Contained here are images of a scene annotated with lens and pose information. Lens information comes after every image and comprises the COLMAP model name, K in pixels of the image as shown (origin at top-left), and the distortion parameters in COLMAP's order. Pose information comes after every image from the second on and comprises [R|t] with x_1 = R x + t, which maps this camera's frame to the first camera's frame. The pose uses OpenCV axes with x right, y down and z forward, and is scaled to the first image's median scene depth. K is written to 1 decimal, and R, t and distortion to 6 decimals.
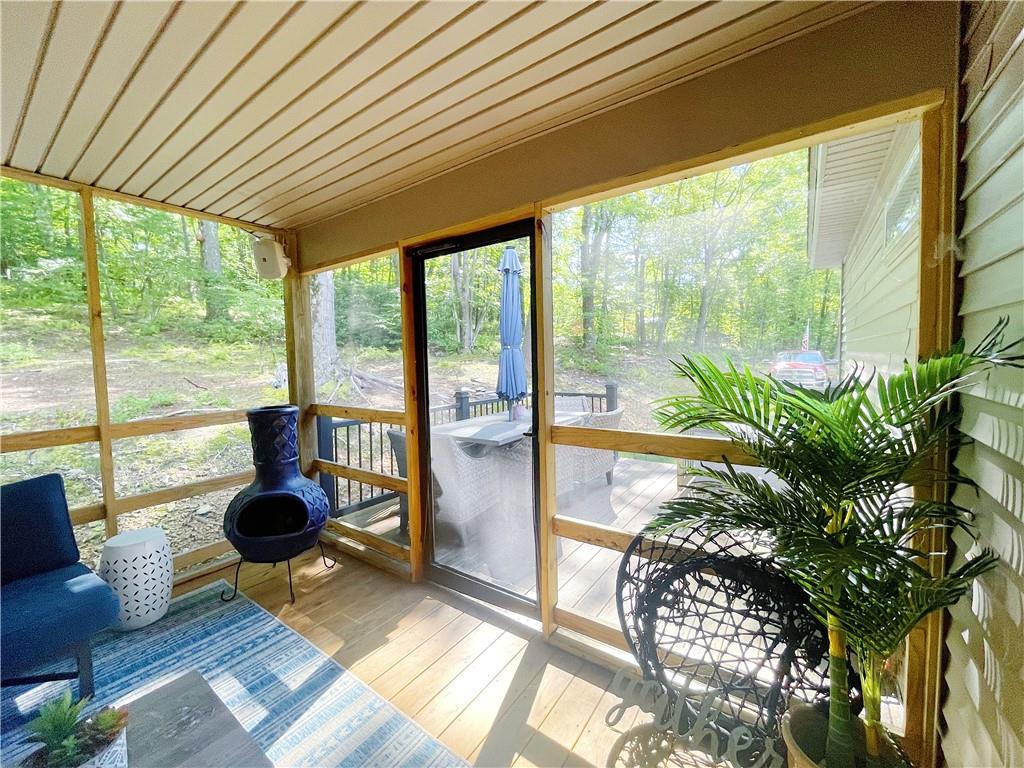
lens RADIAL K [[416.9, 0, 511.6], [0, 416.9, 379.2], [0, 0, 1]] dist [-0.004065, -0.000634]
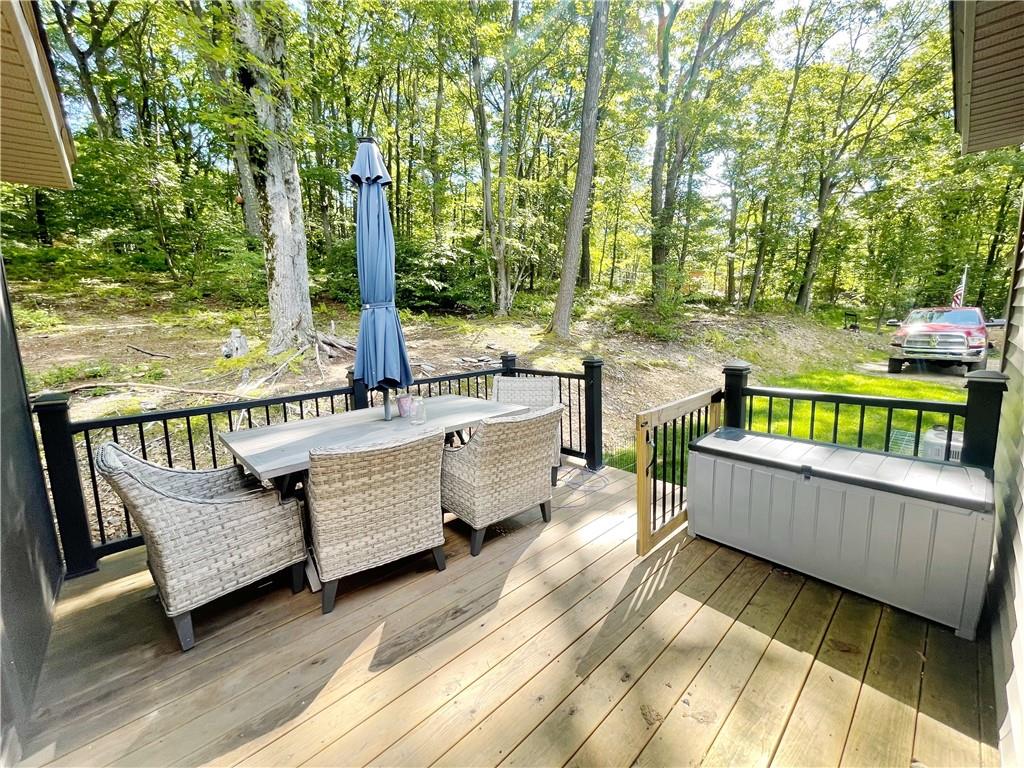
lens RADIAL K [[416.9, 0, 509.6], [0, 416.9, 380.7], [0, 0, 1]] dist [-0.004065, -0.000634]
pose [[0.978323, 0.023107, -0.205791, 0.080422], [-0.003566, 0.995487, 0.094828, -0.005802], [0.207054, -0.092038, 0.973991, 0.099229]]
